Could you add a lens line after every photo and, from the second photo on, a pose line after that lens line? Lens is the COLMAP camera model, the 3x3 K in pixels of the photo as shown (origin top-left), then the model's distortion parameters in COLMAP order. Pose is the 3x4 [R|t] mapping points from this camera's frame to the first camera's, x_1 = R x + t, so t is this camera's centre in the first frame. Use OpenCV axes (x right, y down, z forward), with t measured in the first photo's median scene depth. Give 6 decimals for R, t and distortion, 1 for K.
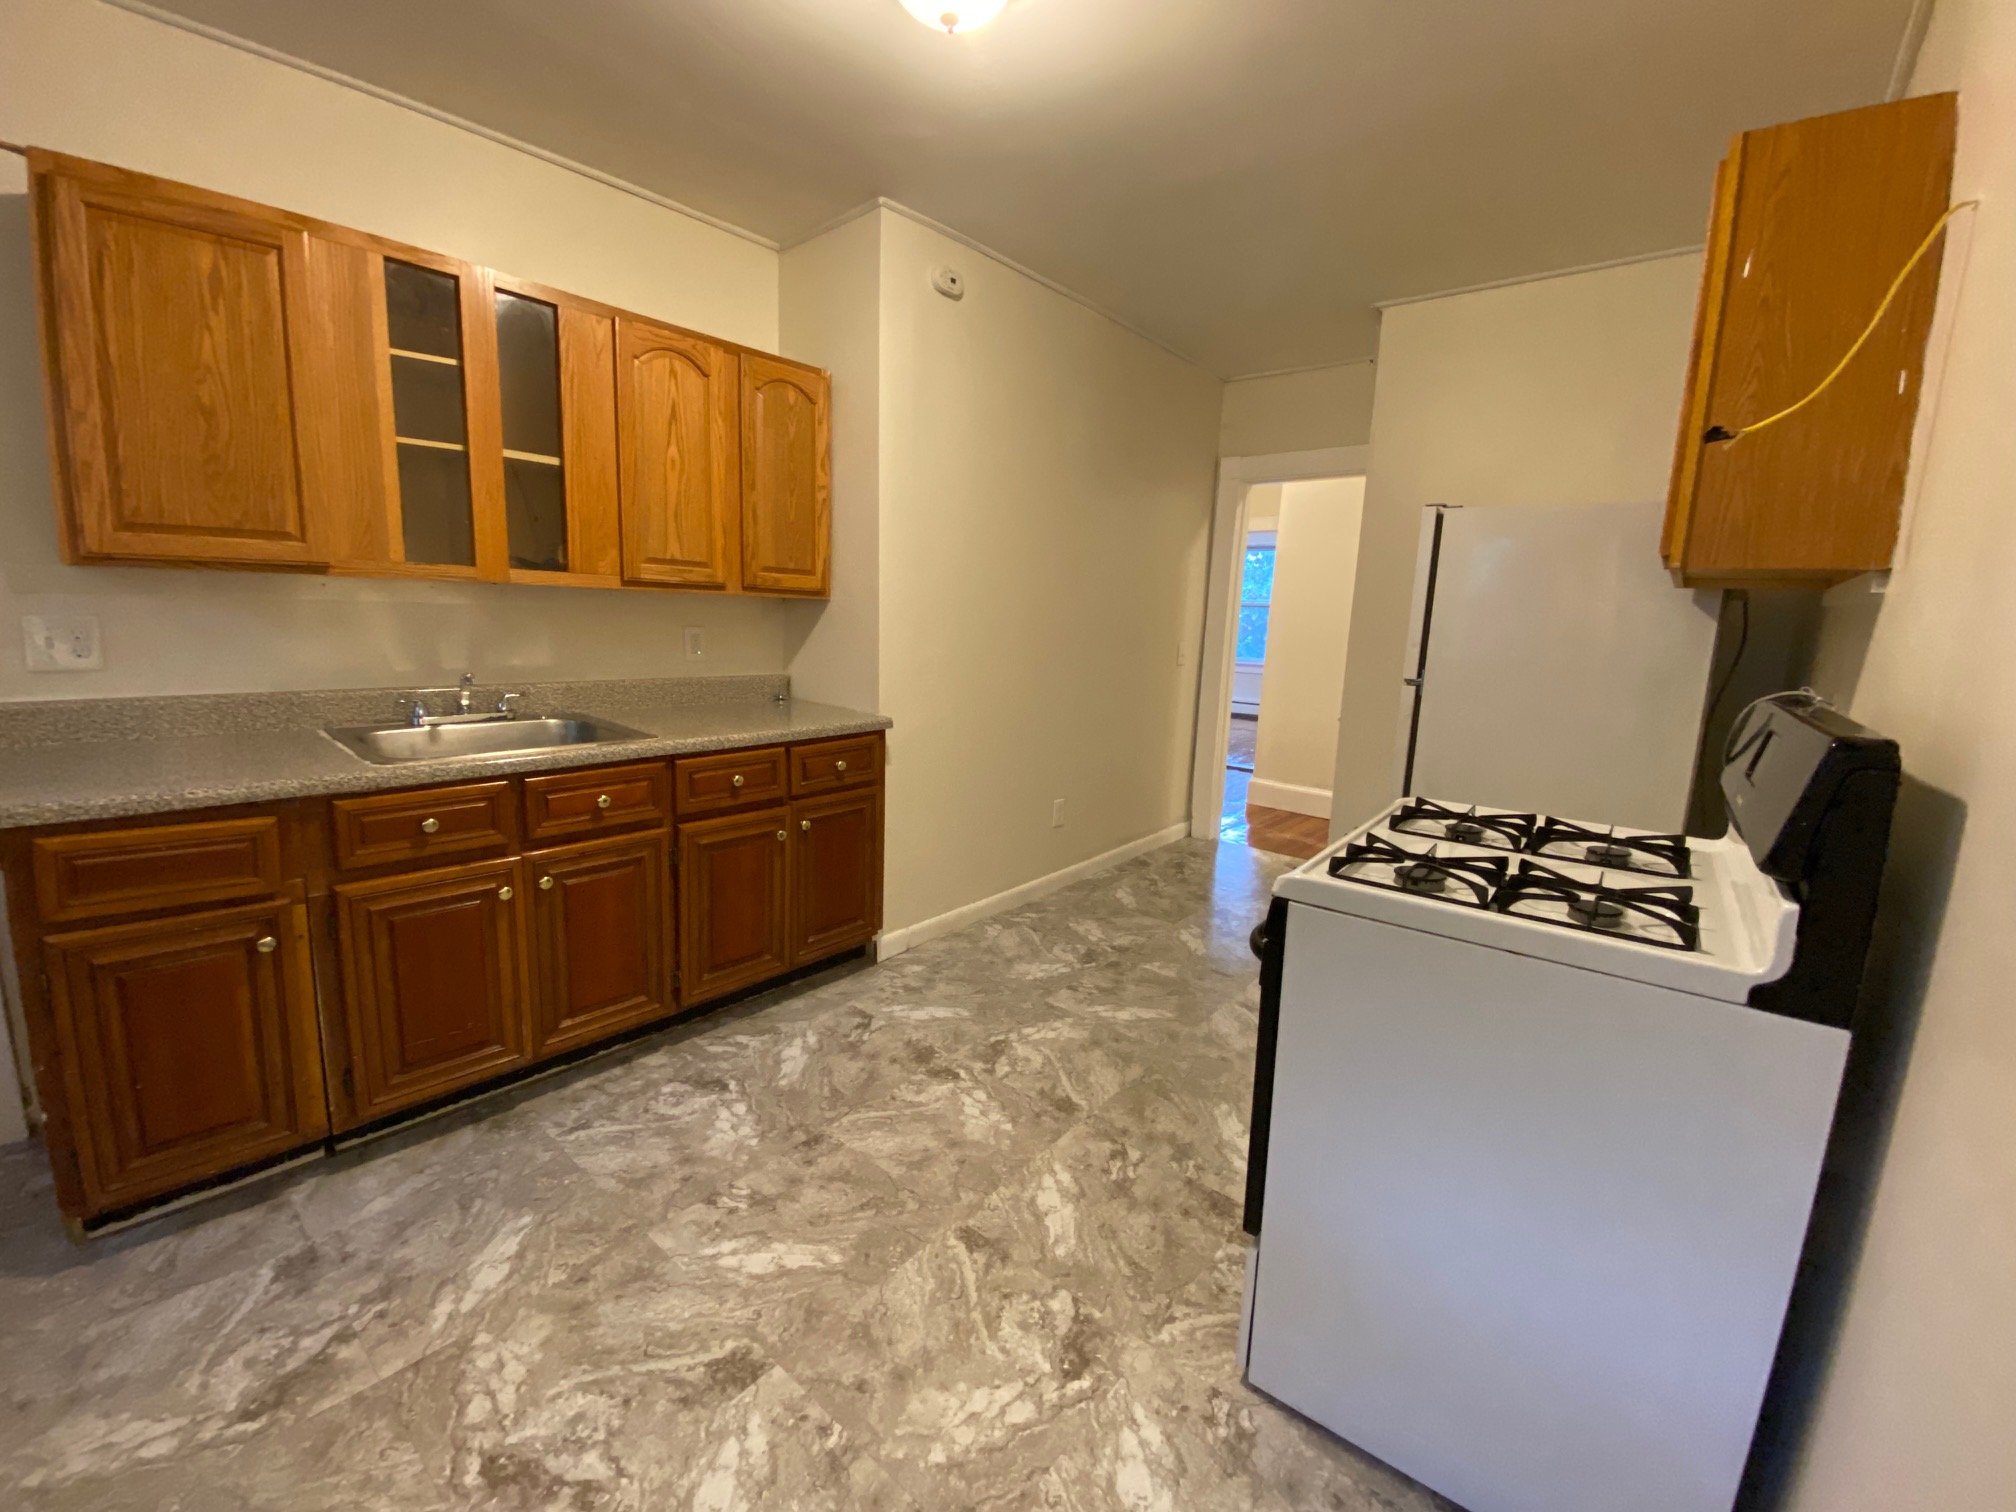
lens RADIAL K [[822.3, 0, 1010.0], [0, 822.3, 749.7], [0, 0, 1]] dist [0.020031, -0.020208]
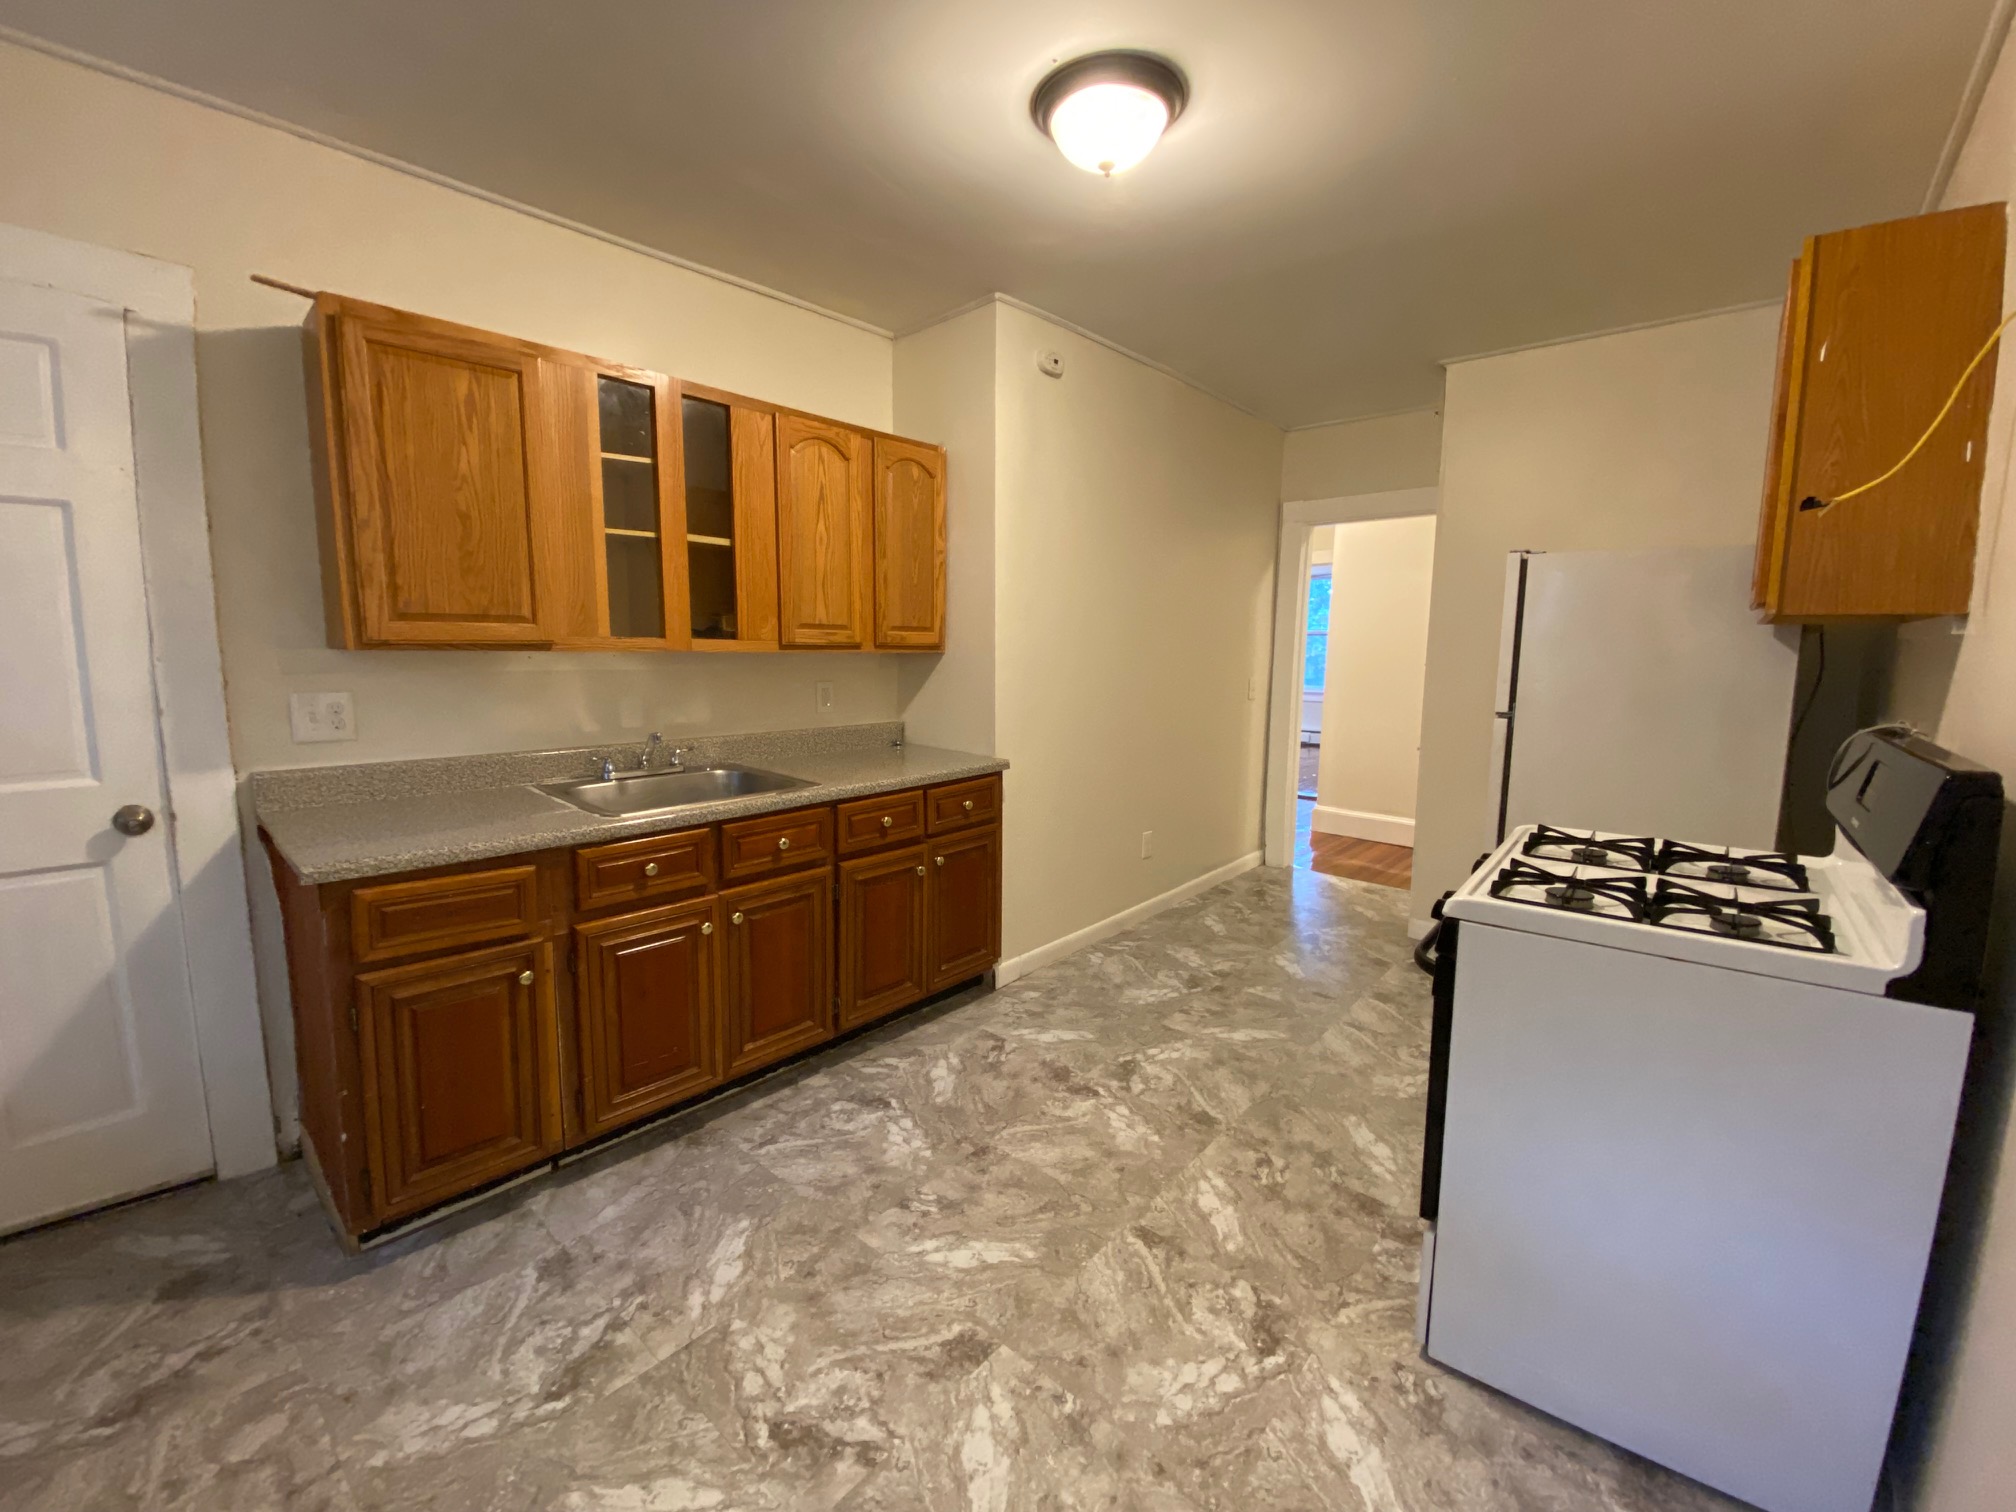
lens RADIAL K [[822.3, 0, 1010.0], [0, 822.3, 749.7], [0, 0, 1]] dist [0.020031, -0.020208]
pose [[0.999260, -0.025689, -0.028621, -0.172547], [0.024555, 0.998927, -0.039272, -0.015971], [0.029599, 0.038541, 0.998819, -0.122853]]
